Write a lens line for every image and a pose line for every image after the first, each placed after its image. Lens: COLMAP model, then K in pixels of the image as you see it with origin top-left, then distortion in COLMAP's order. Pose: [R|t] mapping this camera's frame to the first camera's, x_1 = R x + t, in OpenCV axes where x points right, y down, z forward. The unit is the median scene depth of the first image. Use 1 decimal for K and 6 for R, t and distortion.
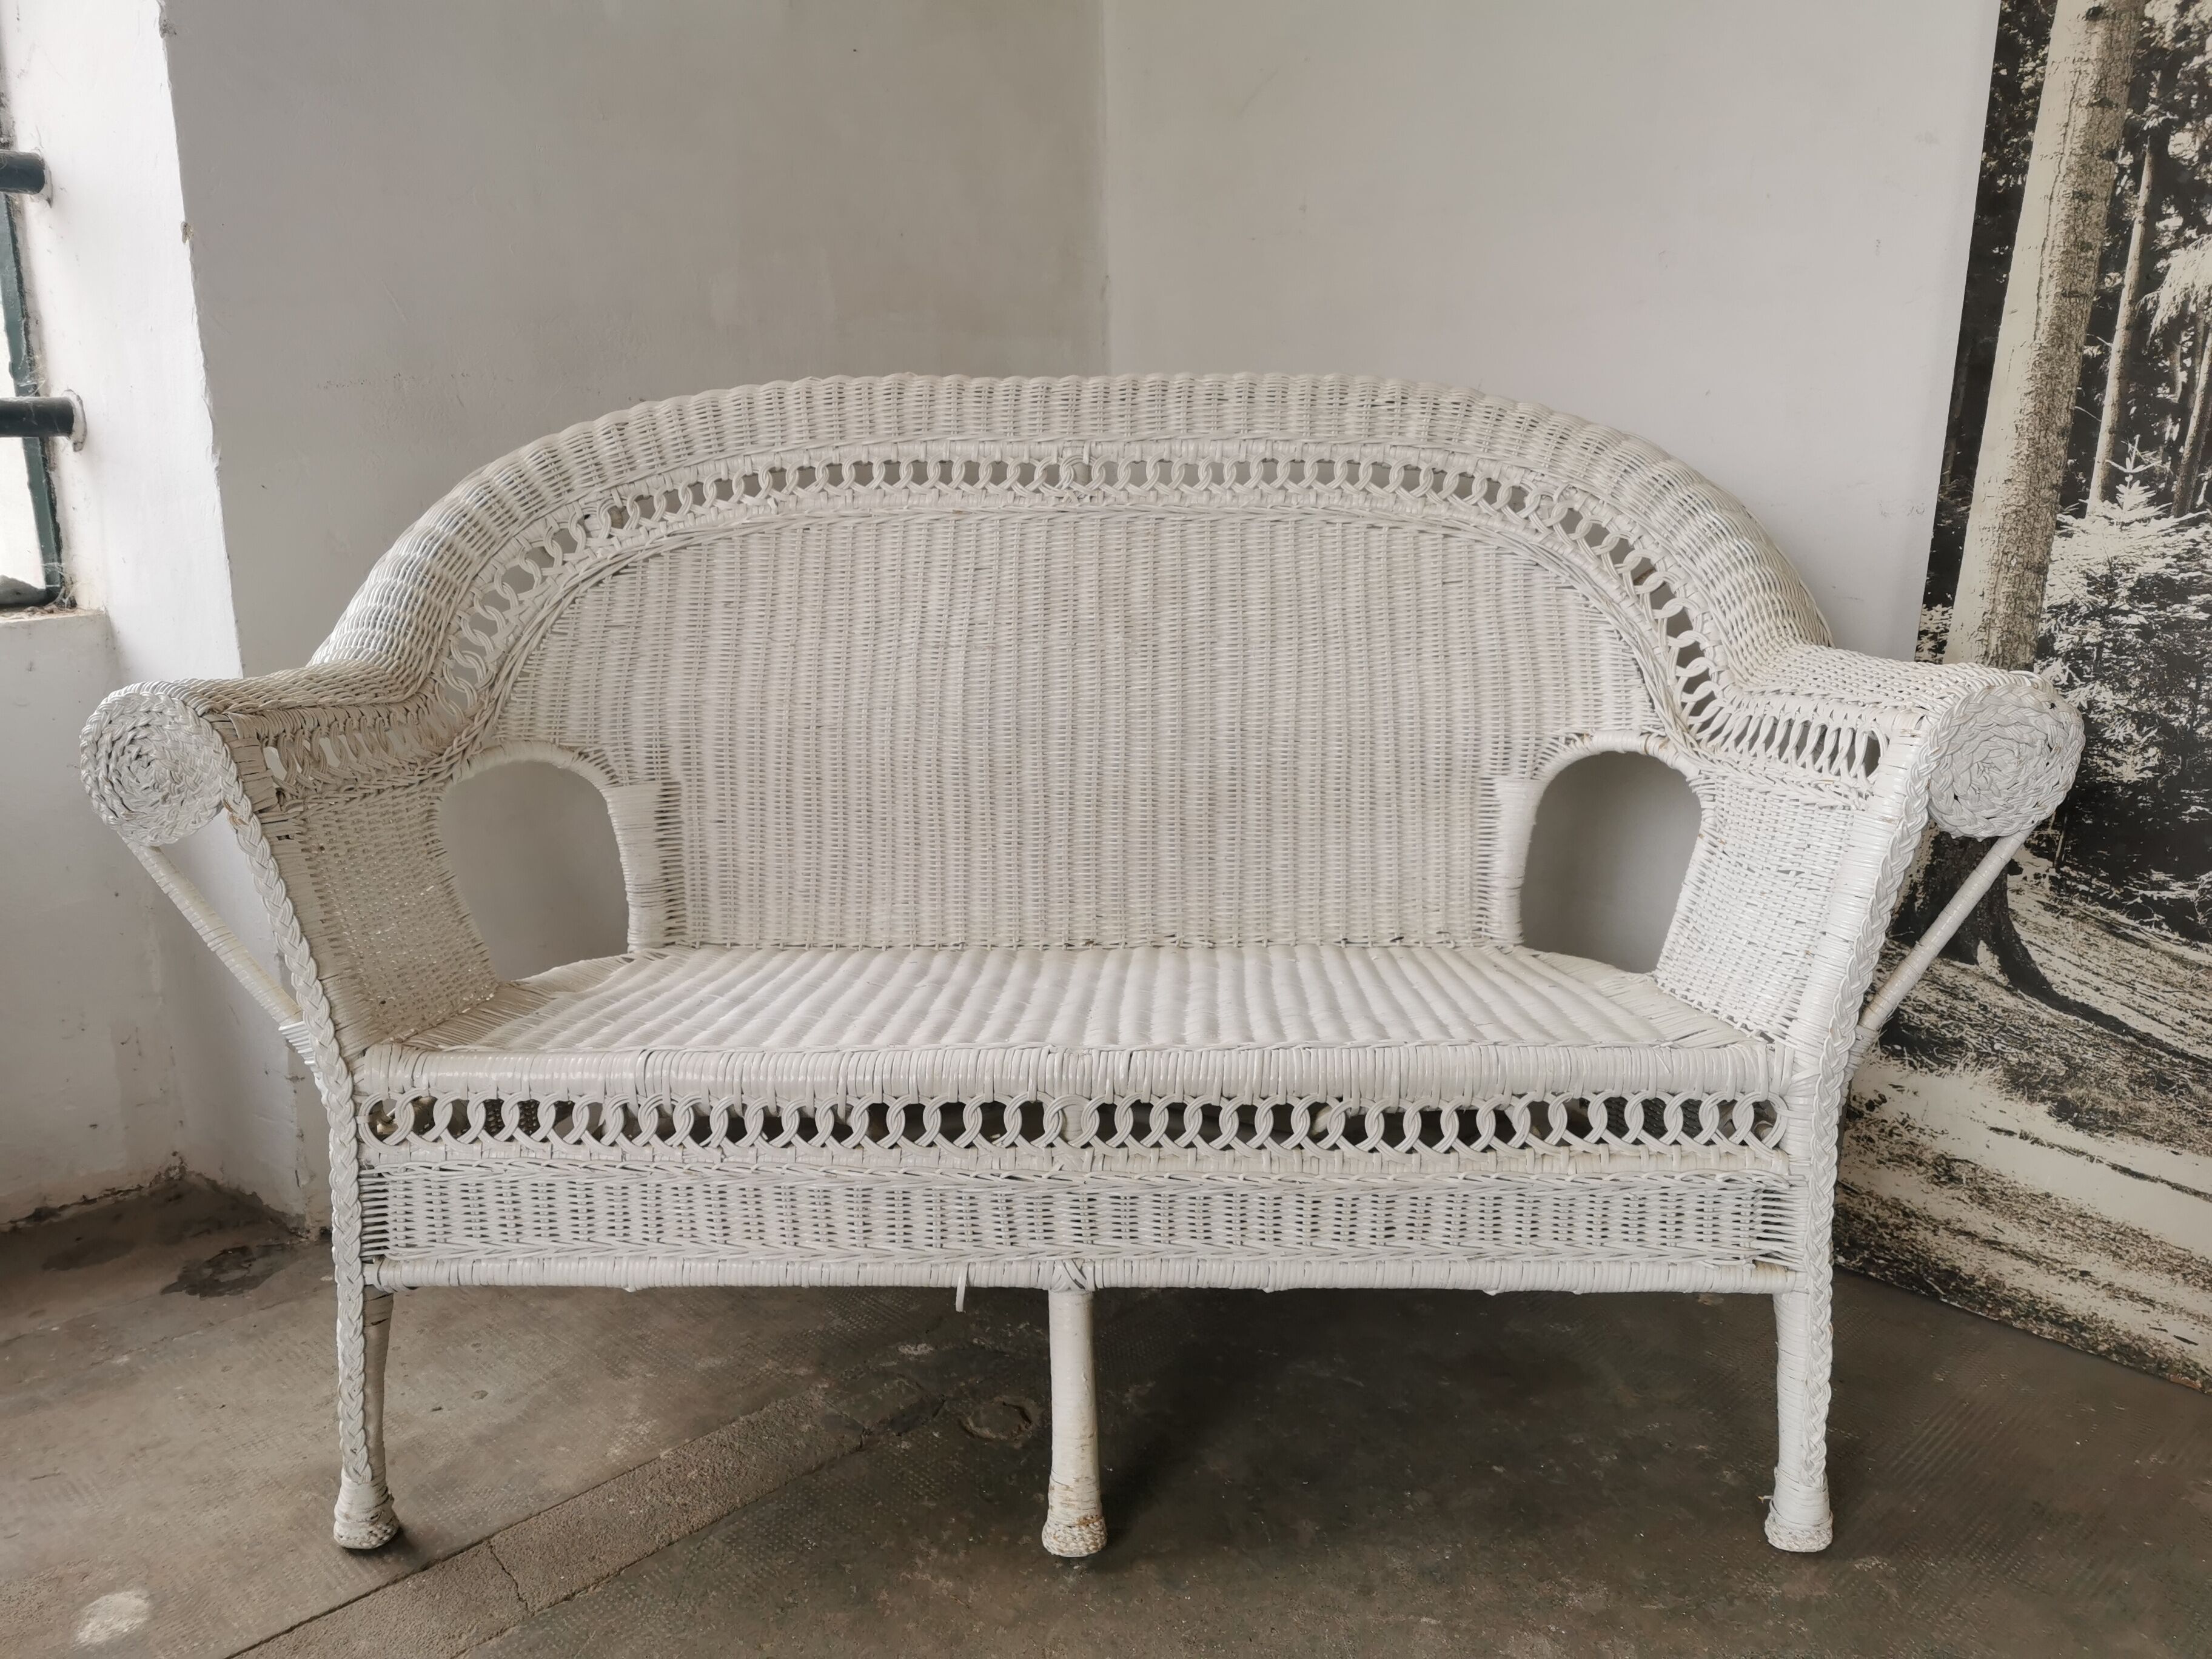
lens RADIAL K [[1709.9, 0, 1103.0], [0, 1709.9, 831.8], [0, 0, 1]] dist [0.061134, -0.087922]
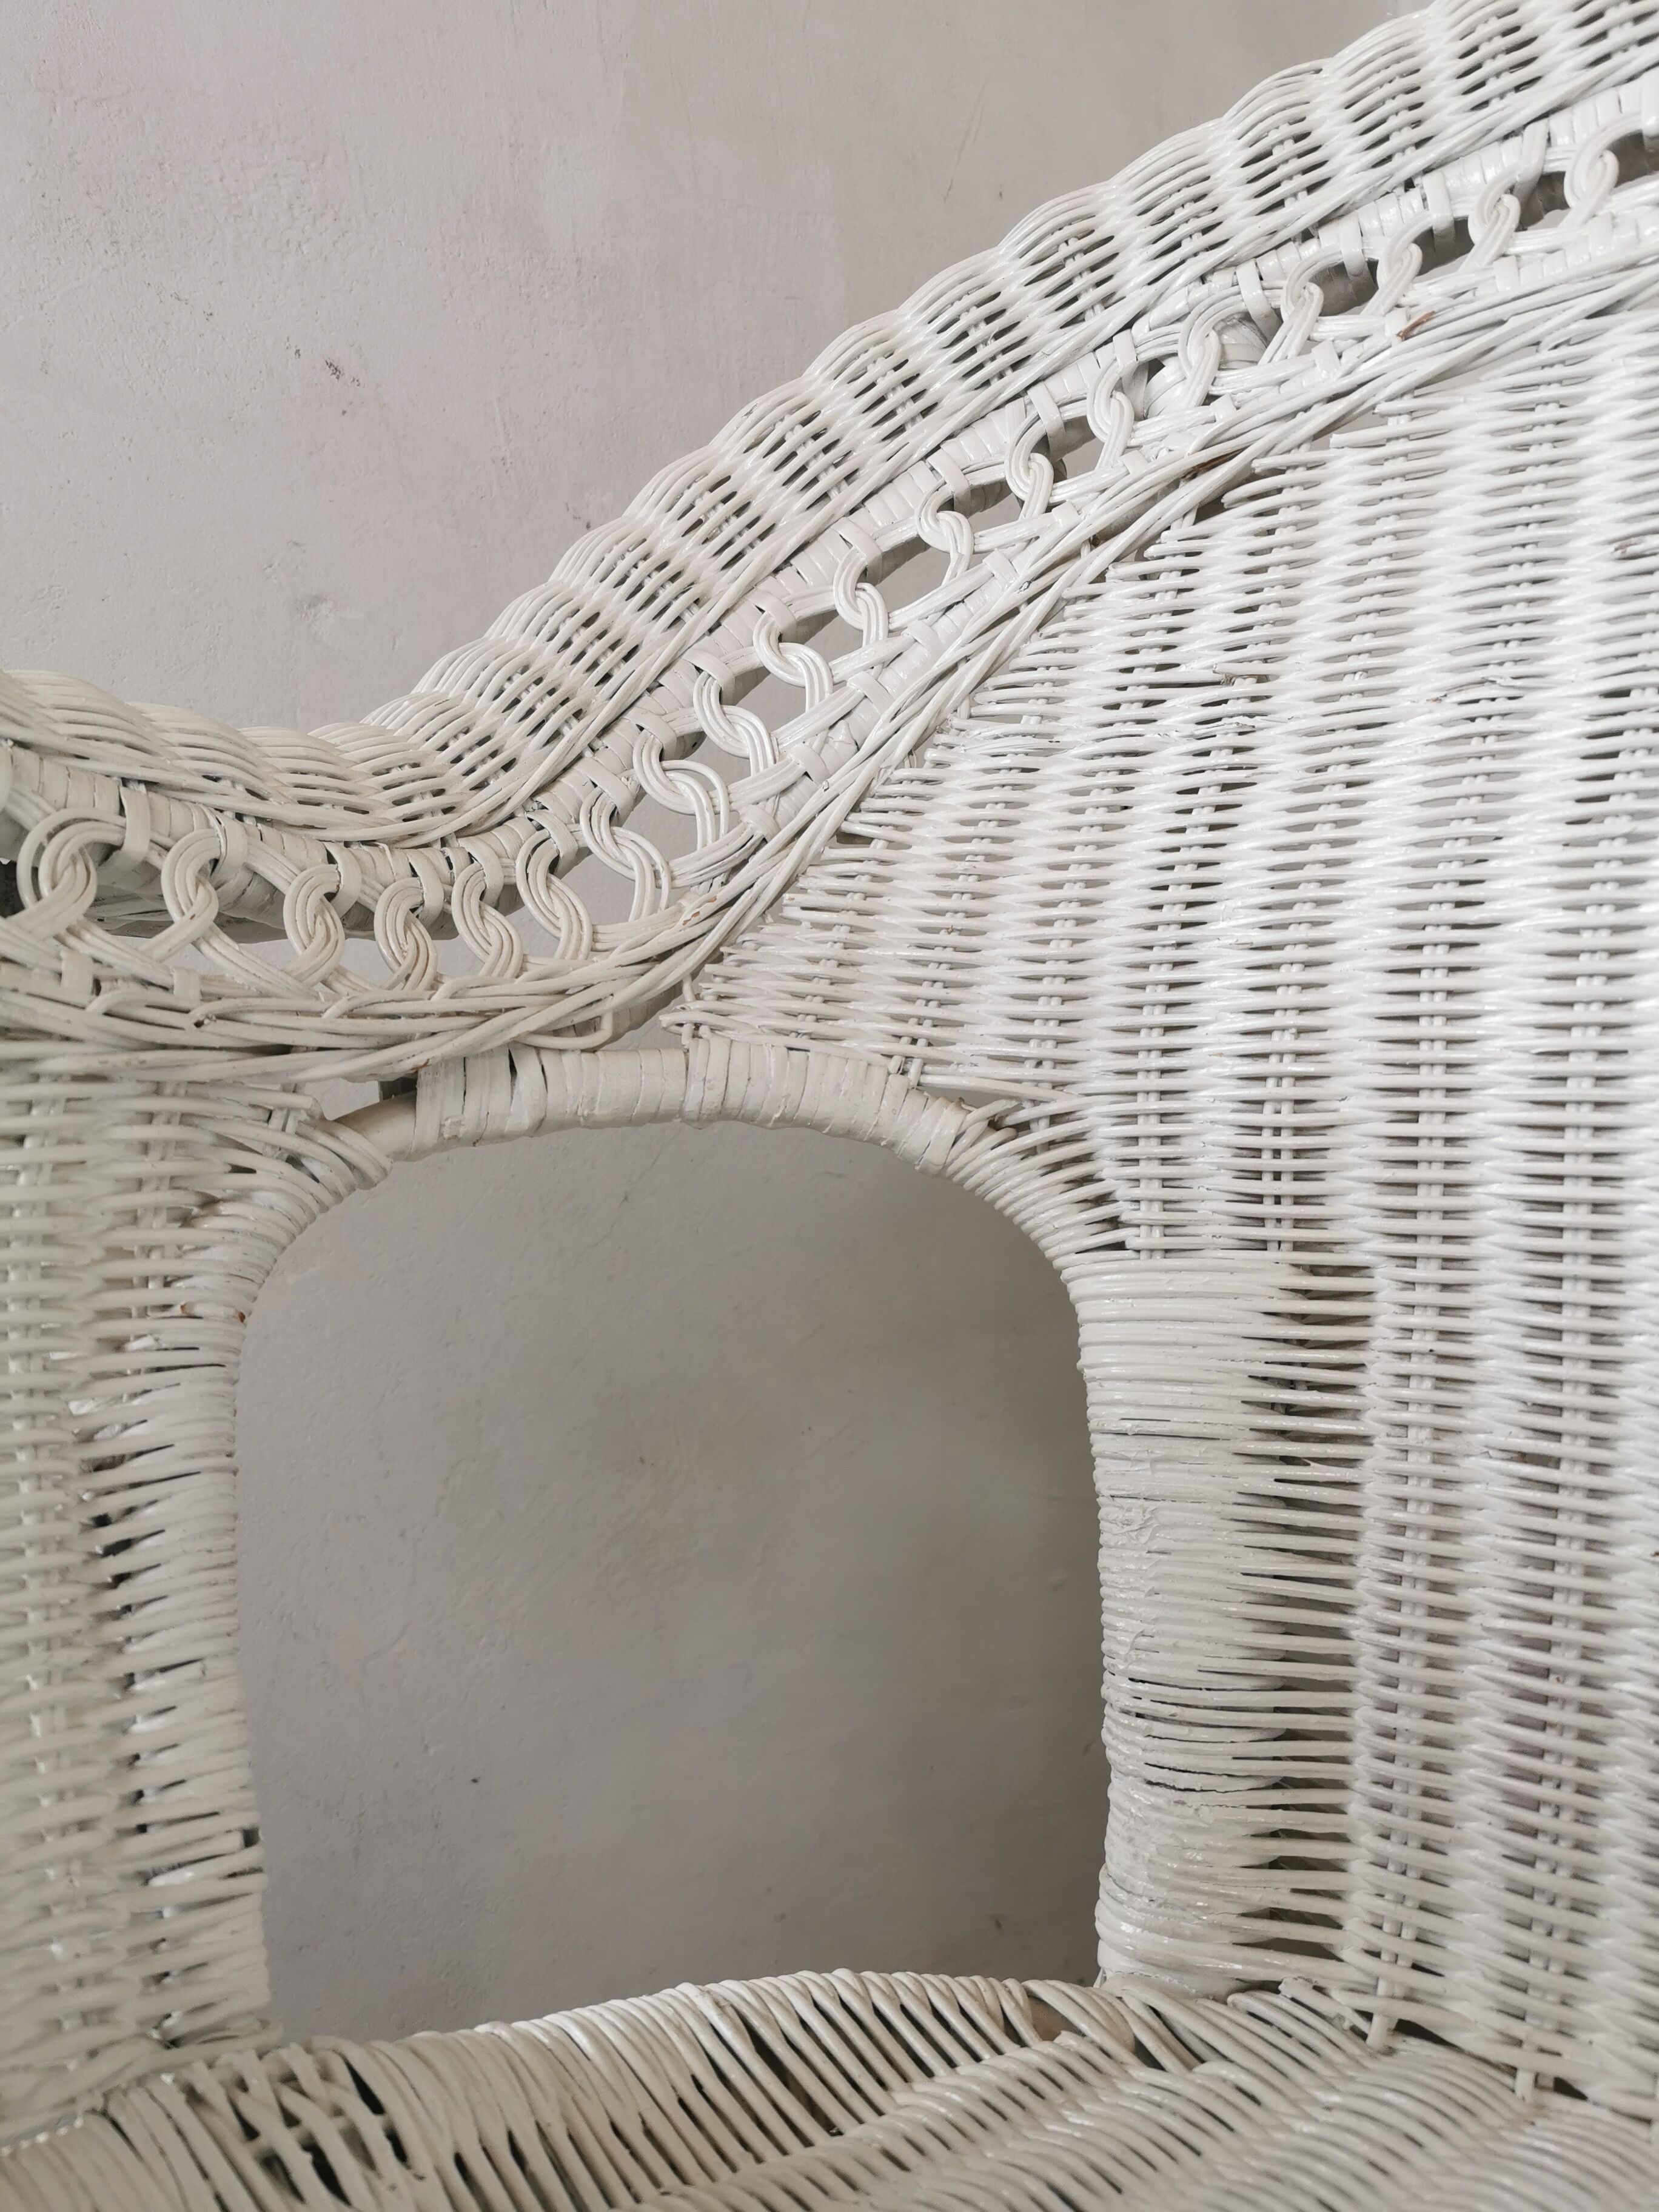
lens RADIAL K [[1754.9, 0, 827.8], [0, 1754.9, 1070.7], [0, 0, 1]] dist [0.065332, -0.073701]
pose [[0.749617, -0.021887, -0.661509, -0.150280], [-0.164234, 0.962045, -0.217939, 0.011256], [0.641171, 0.272013, 0.717571, 0.824711]]
